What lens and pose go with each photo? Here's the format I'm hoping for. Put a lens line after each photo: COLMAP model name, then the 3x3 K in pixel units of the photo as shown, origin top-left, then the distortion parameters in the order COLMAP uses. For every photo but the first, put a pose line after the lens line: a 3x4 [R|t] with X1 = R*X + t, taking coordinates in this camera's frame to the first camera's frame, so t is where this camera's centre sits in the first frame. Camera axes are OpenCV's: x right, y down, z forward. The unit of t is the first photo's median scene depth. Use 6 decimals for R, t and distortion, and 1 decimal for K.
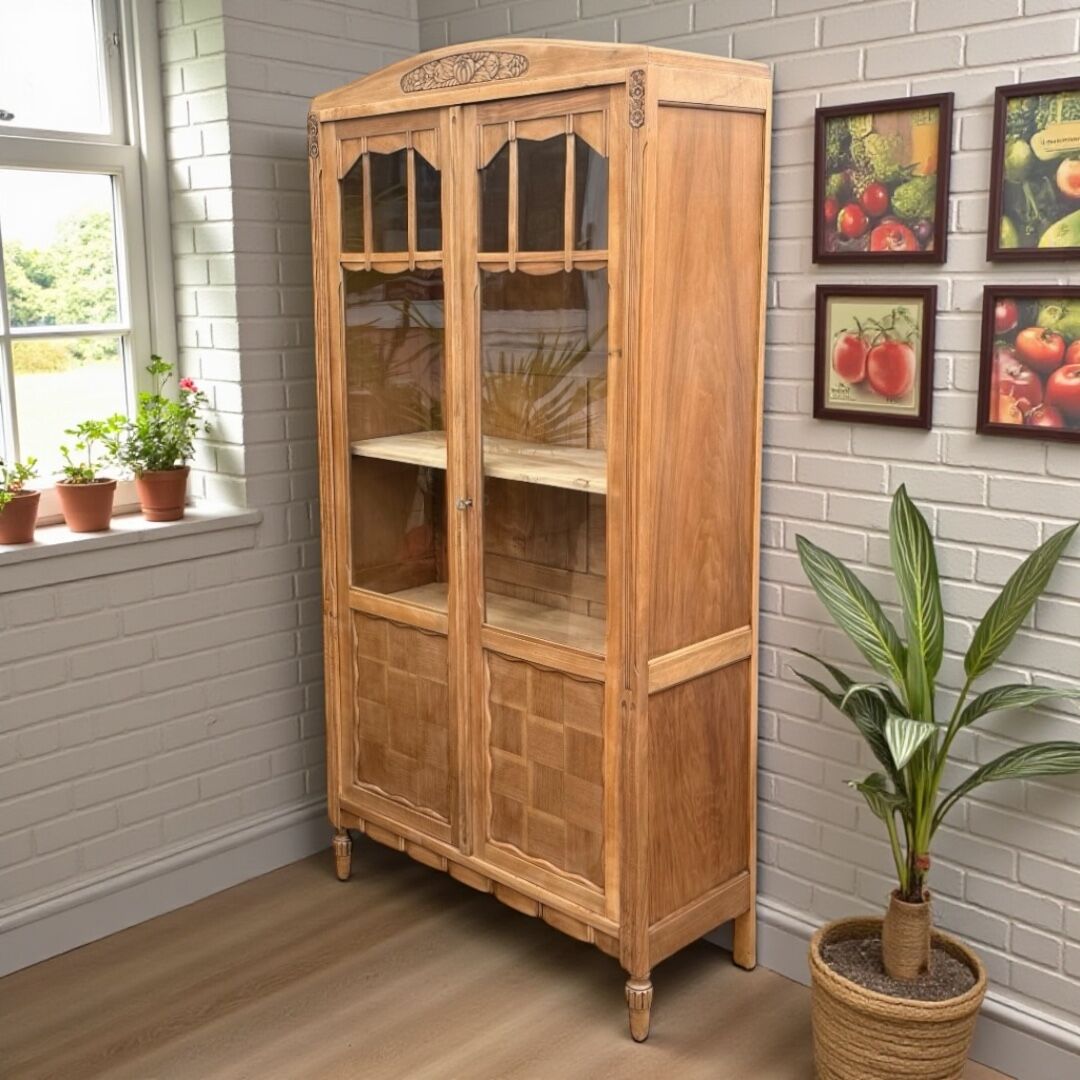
lens RADIAL K [[1313.6, 0, 459.2], [0, 1313.6, 479.5], [0, 0, 1]] dist [0.133716, -0.010500]
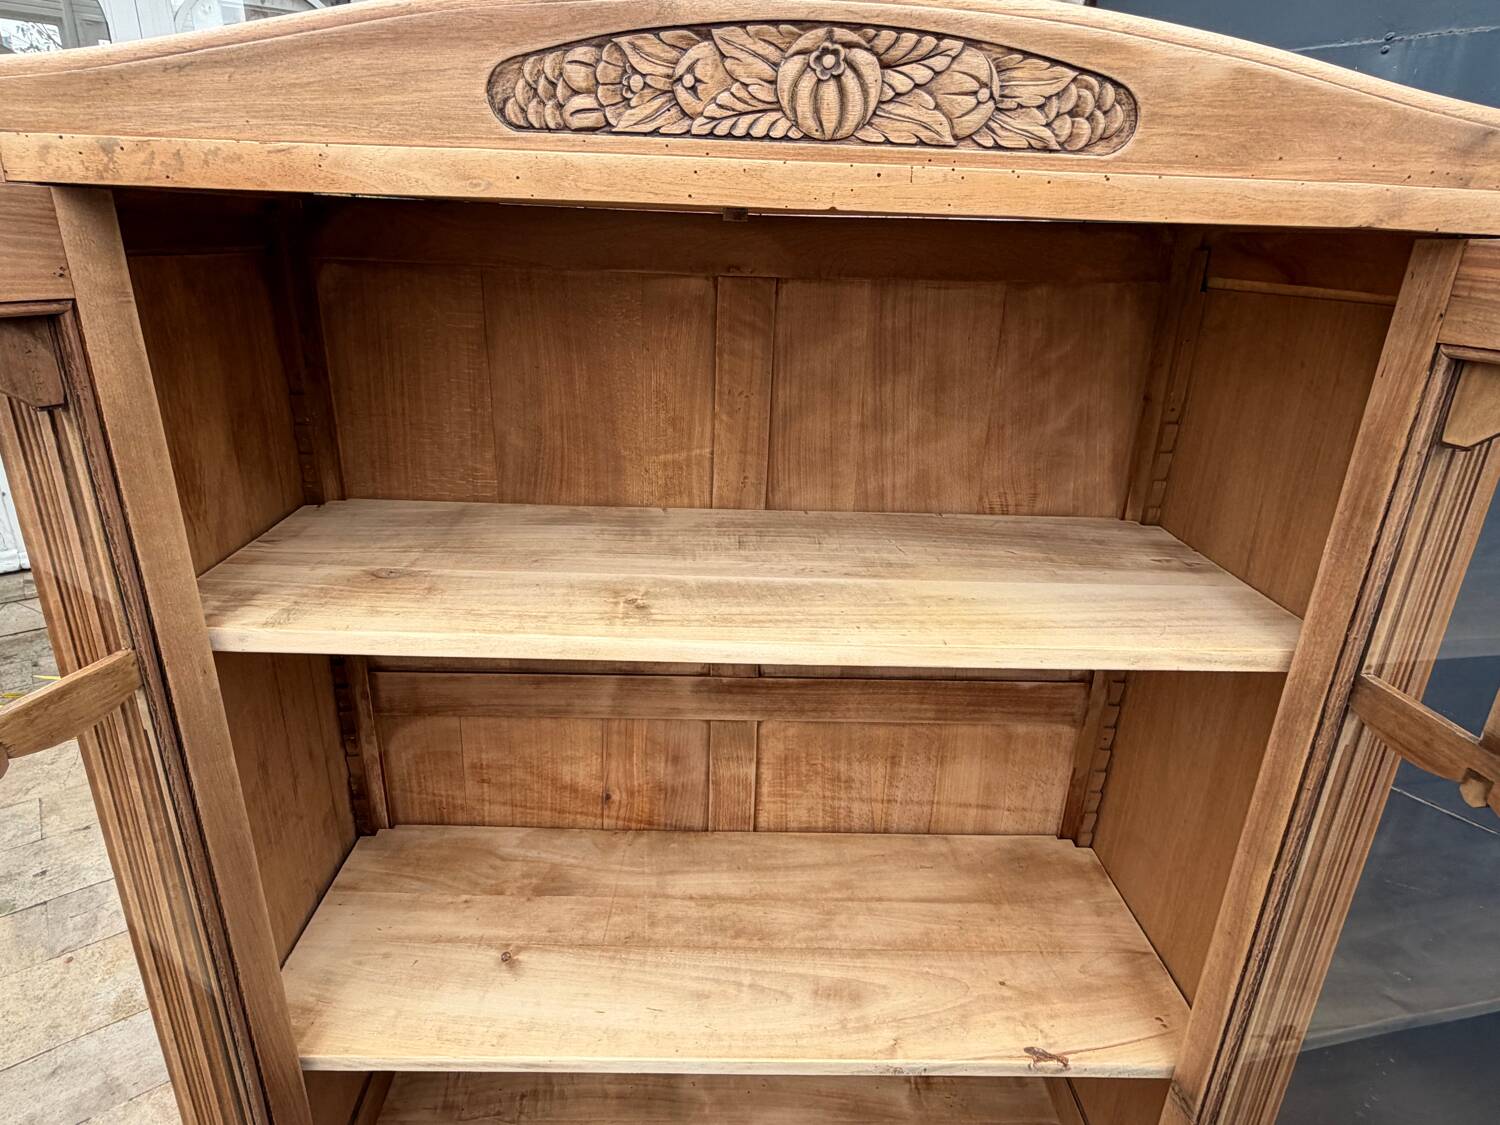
lens RADIAL K [[865.8, 0, 730.8], [0, 865.8, 564.9], [0, 0, 1]] dist [0.001439, 0.000002]
pose [[0.679564, -0.227396, 0.697484, -0.158578], [0.079532, 0.967980, 0.238096, -0.252253], [-0.729292, -0.106329, 0.675890, 0.869518]]
